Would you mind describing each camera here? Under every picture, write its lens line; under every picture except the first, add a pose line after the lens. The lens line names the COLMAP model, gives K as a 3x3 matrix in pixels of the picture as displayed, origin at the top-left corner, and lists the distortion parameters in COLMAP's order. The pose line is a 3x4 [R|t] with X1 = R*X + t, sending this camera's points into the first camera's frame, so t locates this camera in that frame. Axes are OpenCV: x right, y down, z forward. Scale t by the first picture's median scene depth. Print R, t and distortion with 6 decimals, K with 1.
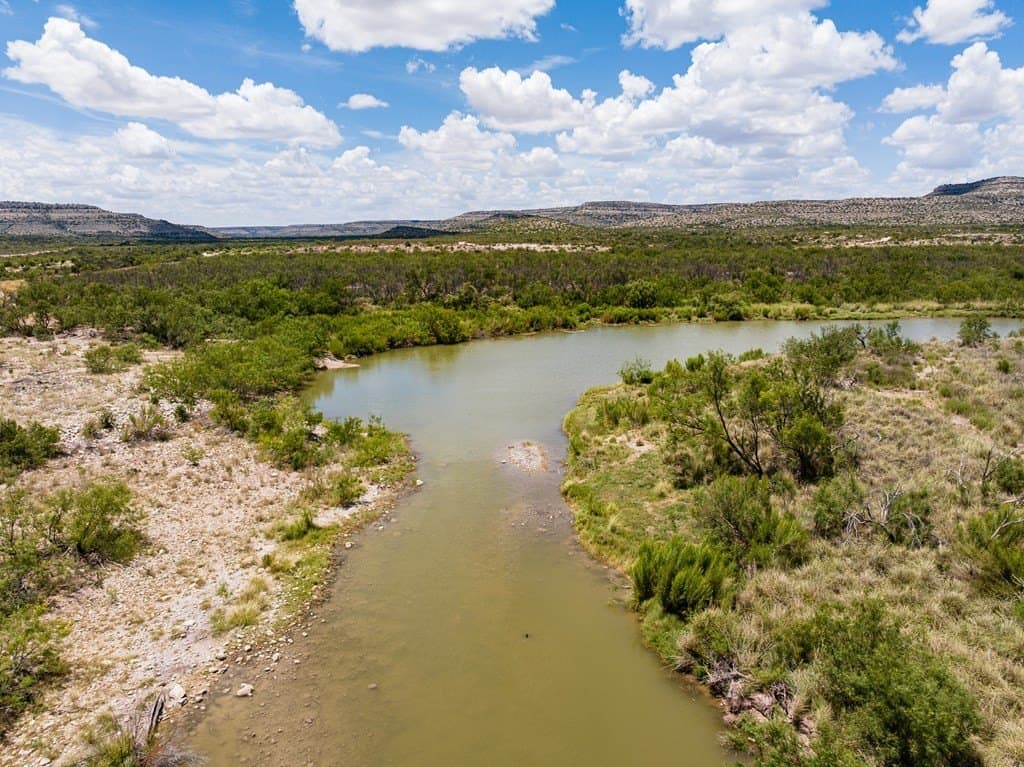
lens RADIAL K [[714.9, 0, 512.0], [0, 714.9, 383.5], [0, 0, 1]] dist [-0.031555, -0.025954]
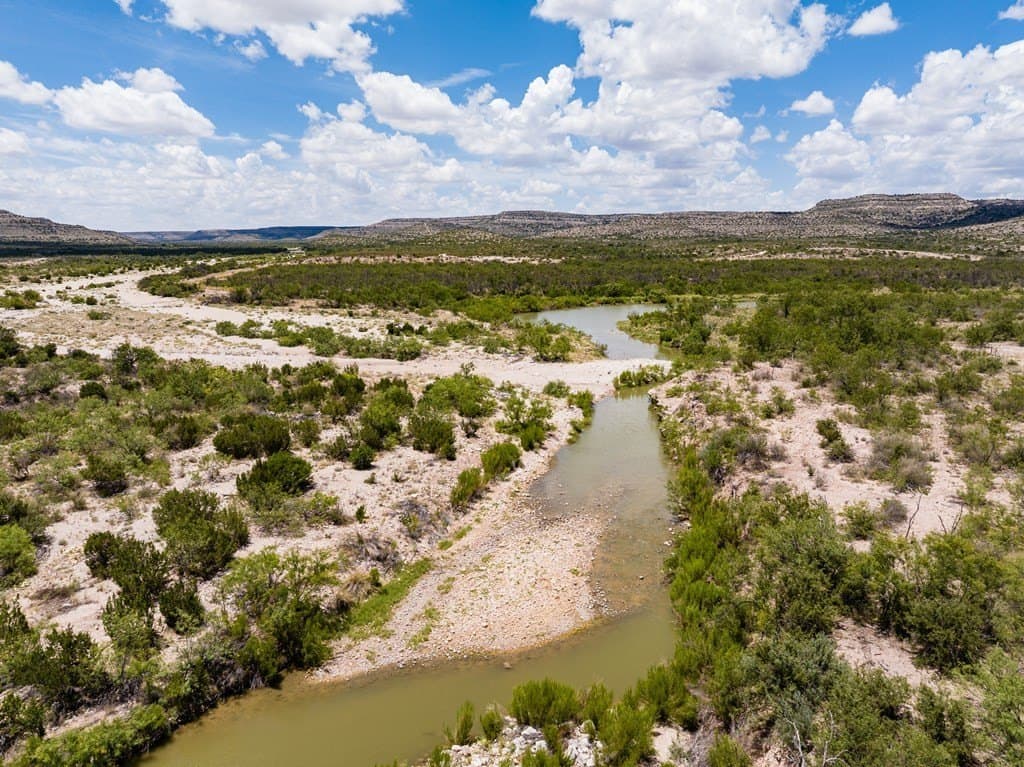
lens RADIAL K [[971.4, 0, 512.0], [0, 971.4, 383.5], [0, 0, 1]] dist [-0.049752, -0.111832]
pose [[0.983546, -0.017516, 0.179806, -0.155491], [0.026030, 0.998643, -0.045106, 0.065128], [-0.178772, 0.049044, 0.982667, -0.412333]]
